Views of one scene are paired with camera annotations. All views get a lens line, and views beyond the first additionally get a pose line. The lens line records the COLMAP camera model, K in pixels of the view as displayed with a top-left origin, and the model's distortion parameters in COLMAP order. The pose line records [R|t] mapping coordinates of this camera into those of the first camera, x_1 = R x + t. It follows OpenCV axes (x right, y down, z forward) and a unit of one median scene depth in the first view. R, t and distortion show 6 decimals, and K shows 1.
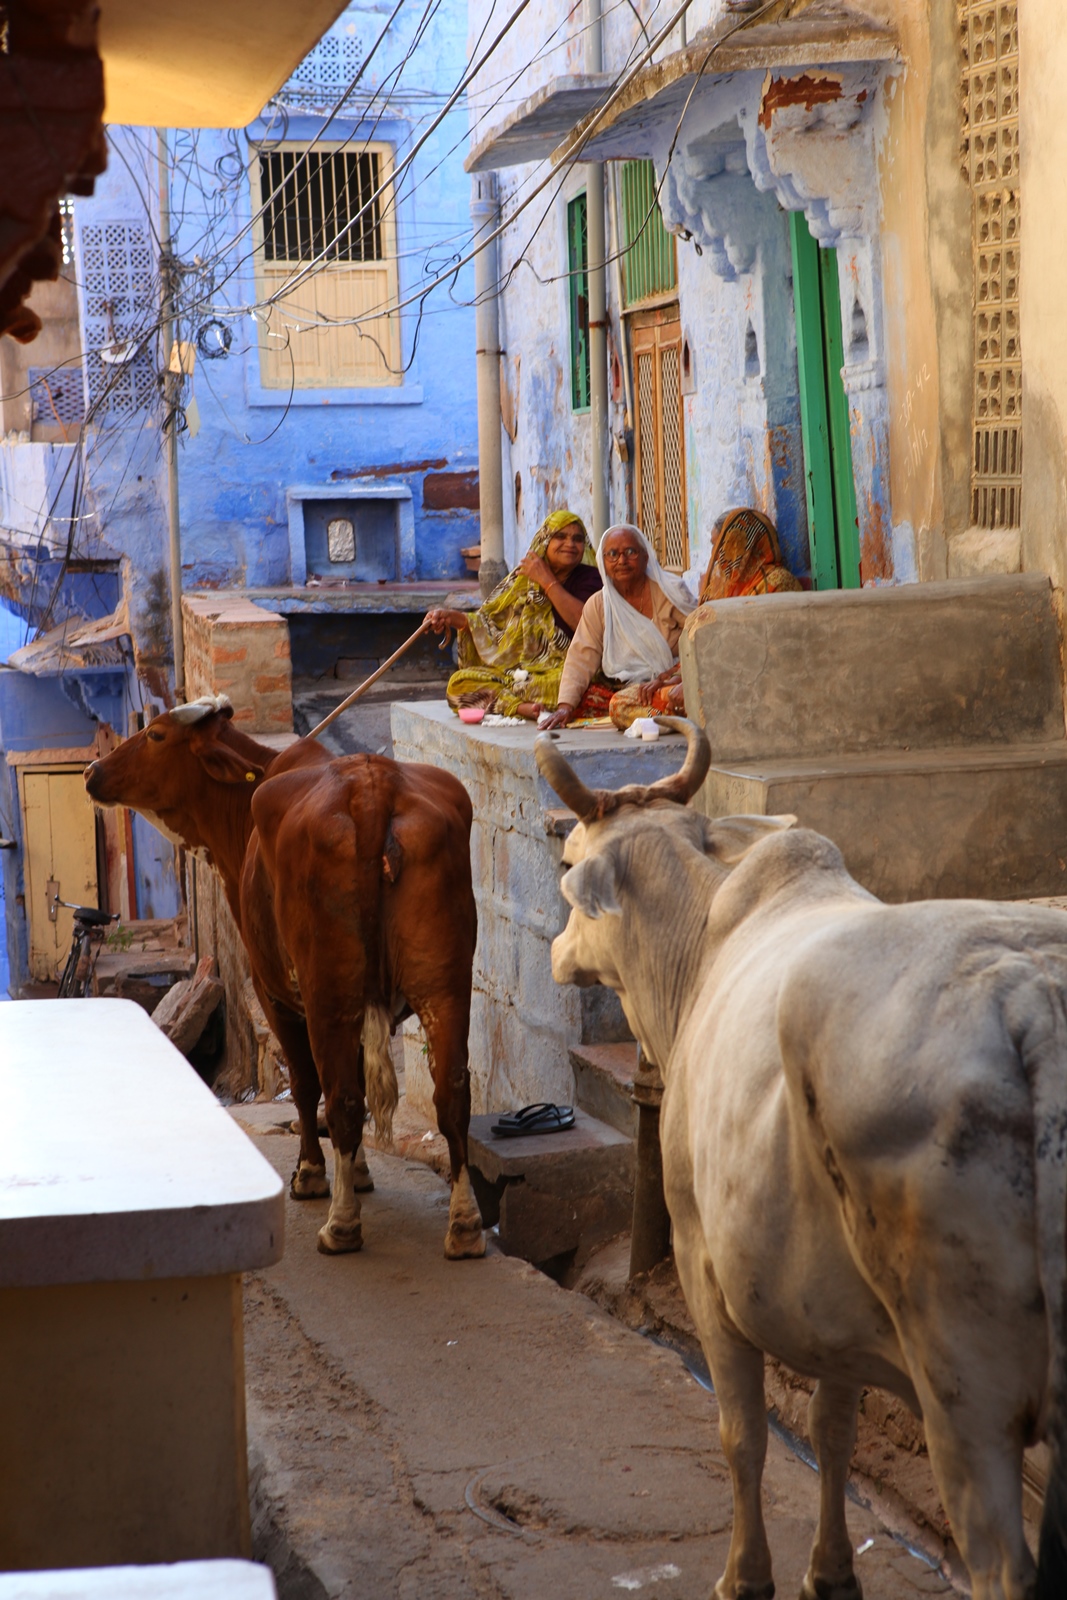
lens RADIAL K [[3207.6, 0, 534.2], [0, 3207.6, 799.7], [0, 0, 1]] dist [0.349140, 0.000000]
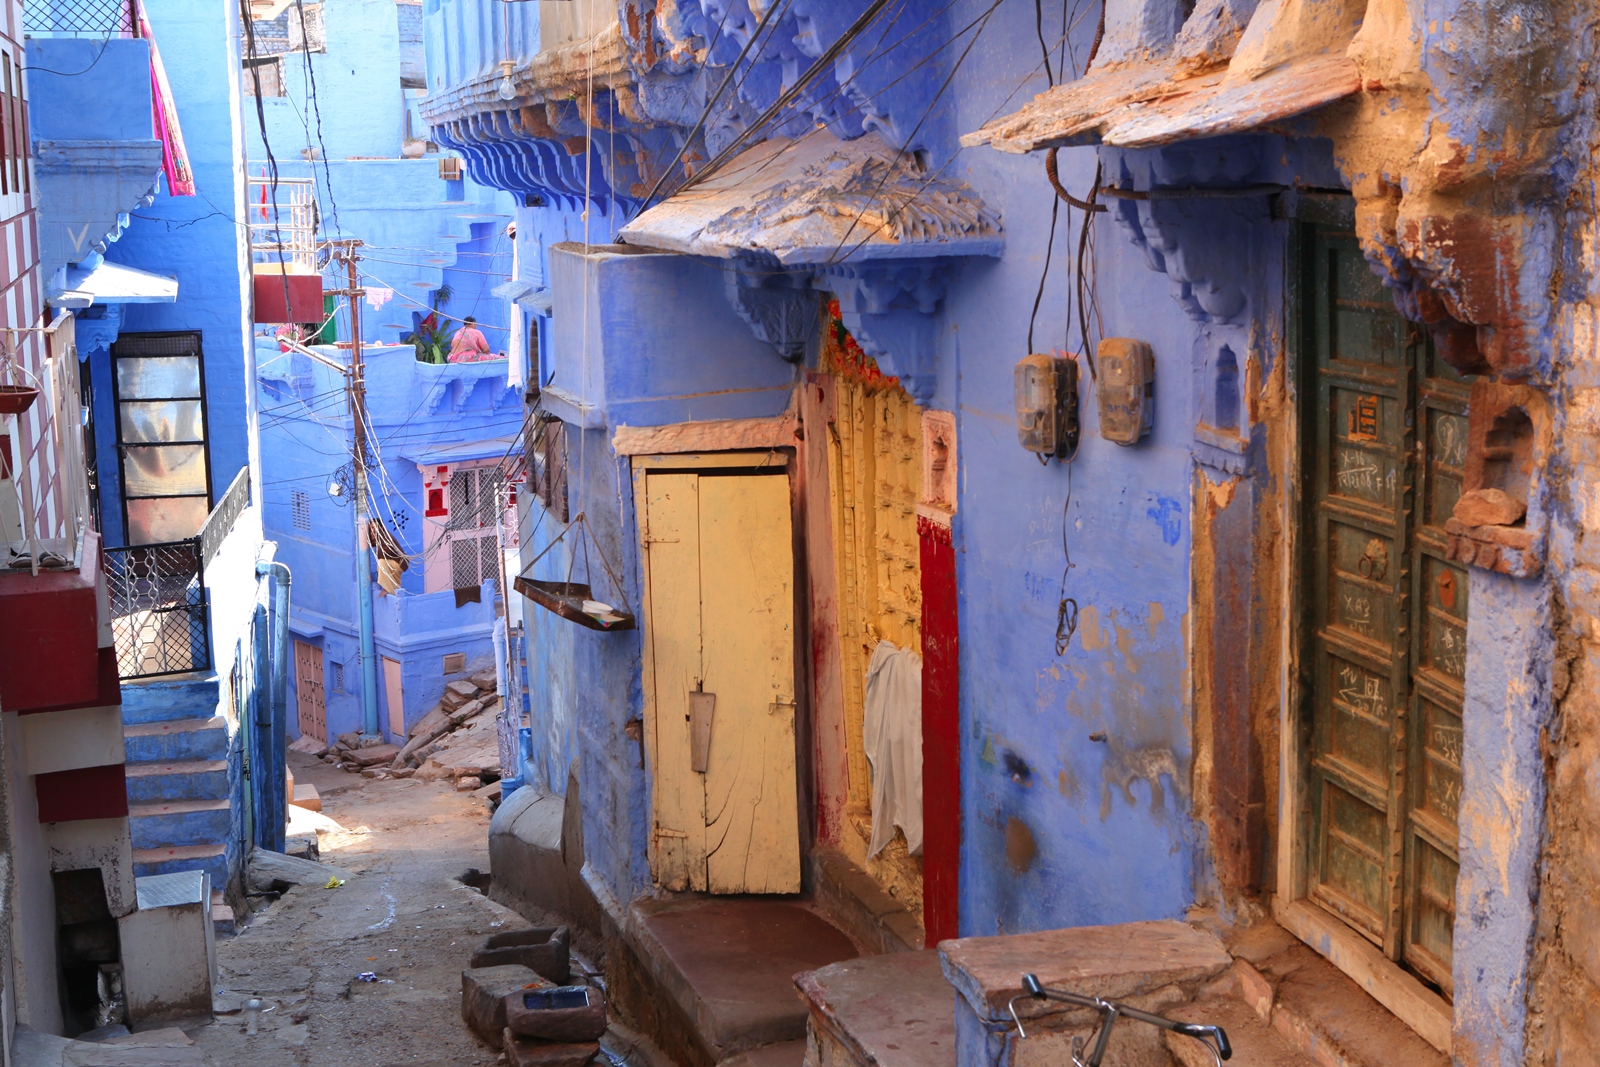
lens RADIAL K [[2156.8, 0, 798.2], [0, 2156.8, 528.9], [0, 0, 1]] dist [0.021246, 0.000000]
pose [[0.998293, 0.010067, 0.057527, -0.153746], [-0.013967, 0.997601, 0.067806, -0.021717], [-0.056706, -0.068493, 0.996039, 0.679080]]
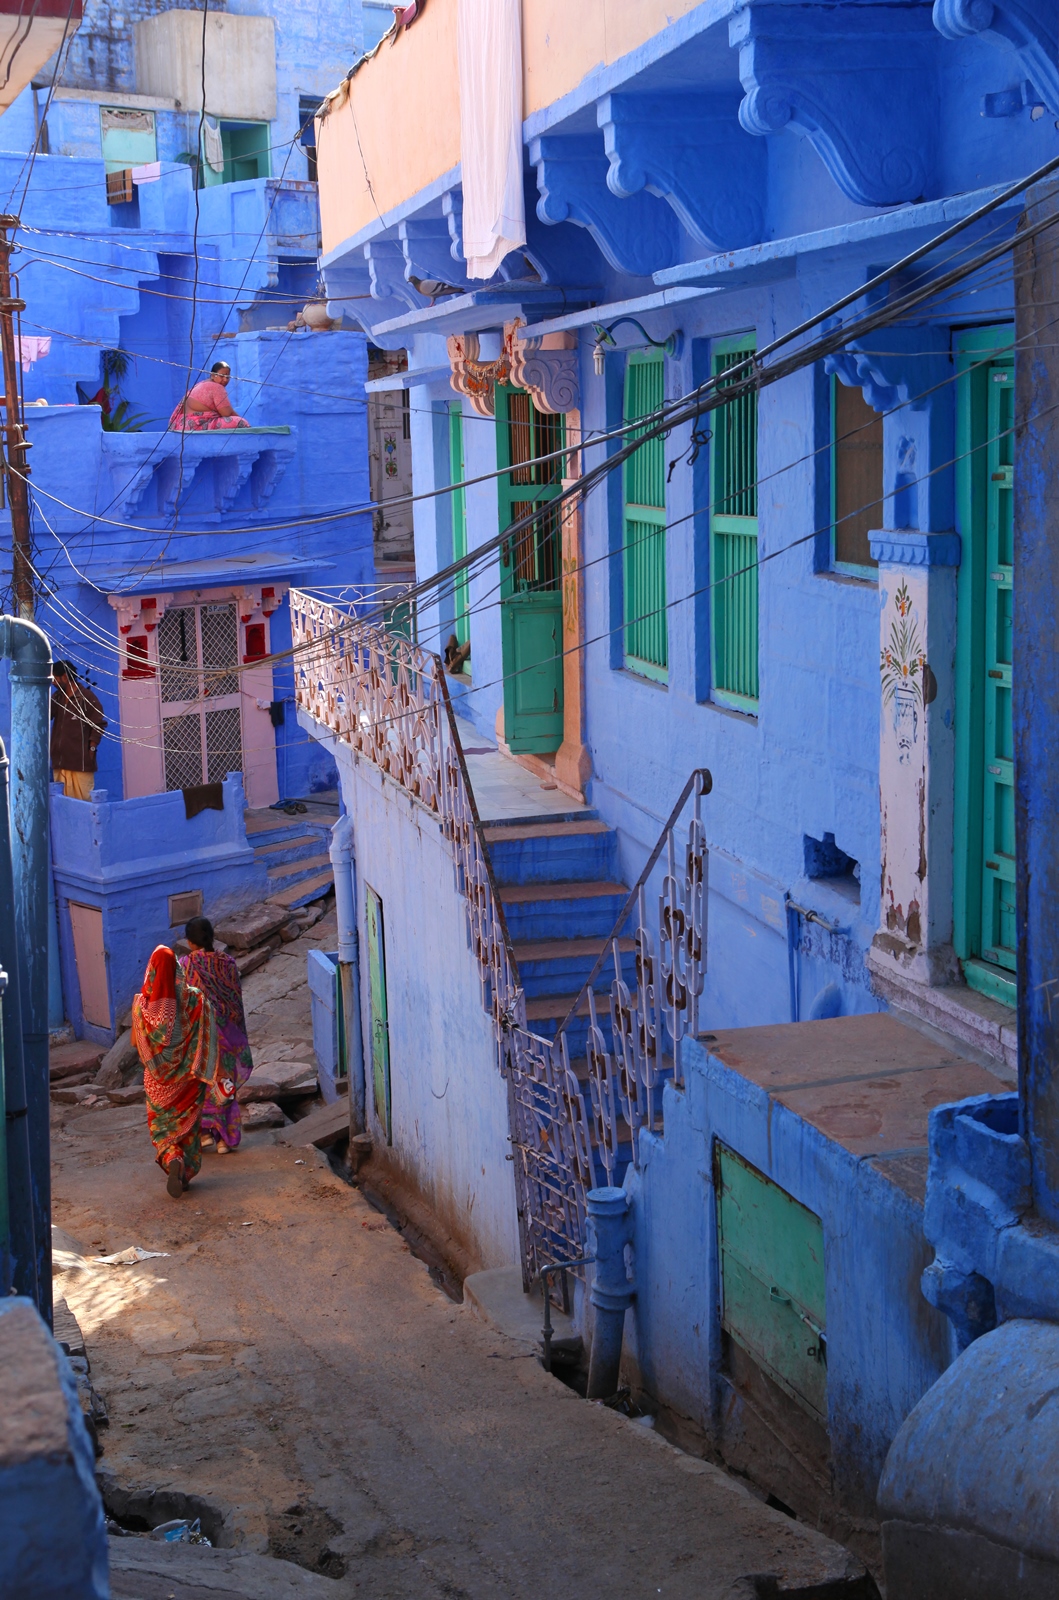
lens RADIAL K [[1983.1, 0, 532.5], [0, 1983.1, 804.6], [0, 0, 1]] dist [-0.028784, 0.000000]
pose [[0.986601, -0.024868, 0.161246, -0.183231], [0.011493, 0.996454, 0.083355, -0.004205], [-0.162747, -0.080385, 0.983388, 0.812090]]
